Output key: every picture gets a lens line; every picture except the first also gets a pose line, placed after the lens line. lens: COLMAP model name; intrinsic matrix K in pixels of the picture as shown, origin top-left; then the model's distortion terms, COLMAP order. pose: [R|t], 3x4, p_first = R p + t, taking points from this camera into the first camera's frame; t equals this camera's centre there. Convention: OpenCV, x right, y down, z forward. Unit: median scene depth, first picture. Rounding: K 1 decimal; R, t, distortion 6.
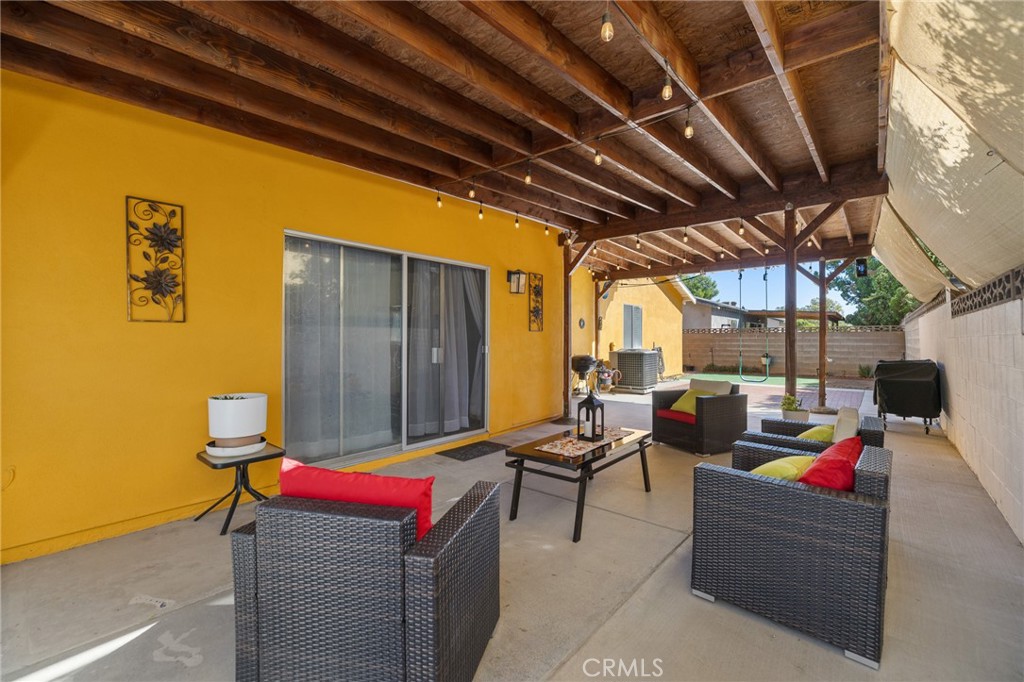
lens RADIAL K [[437.2, 0, 511.9], [0, 437.2, 338.4], [0, 0, 1]] dist [0.000123, -0.000099]
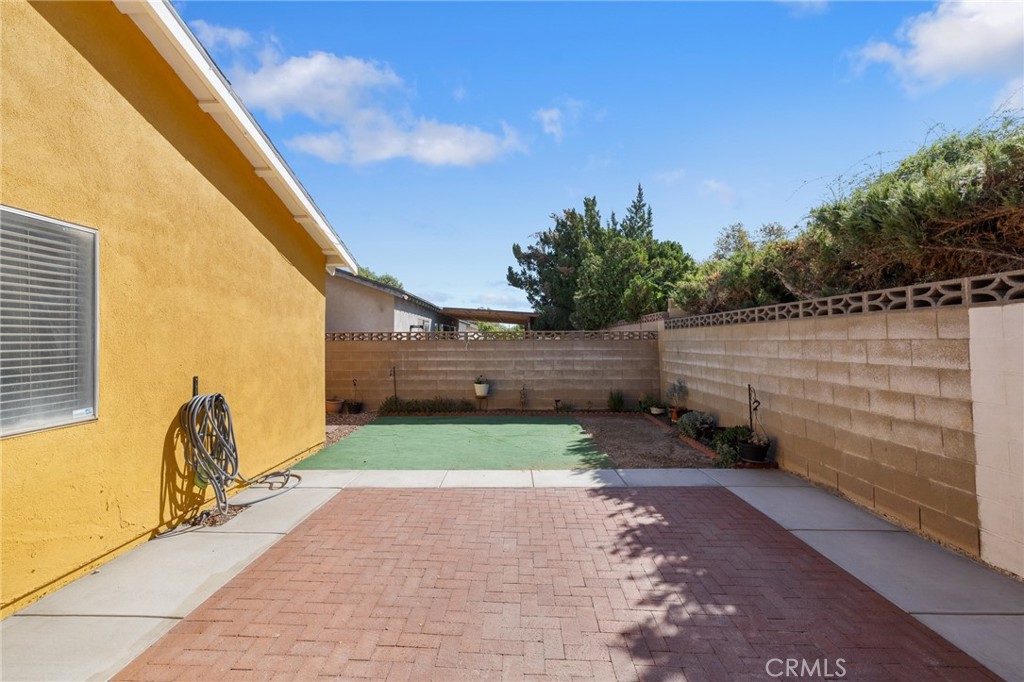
lens RADIAL K [[437.2, 0, 510.2], [0, 437.2, 337.8], [0, 0, 1]] dist [0.000123, -0.000099]
pose [[0.776907, 0.002654, 0.629609, 0.309840], [0.001915, 0.999977, -0.006578, -0.015779], [-0.629612, 0.006317, 0.776884, 0.663012]]
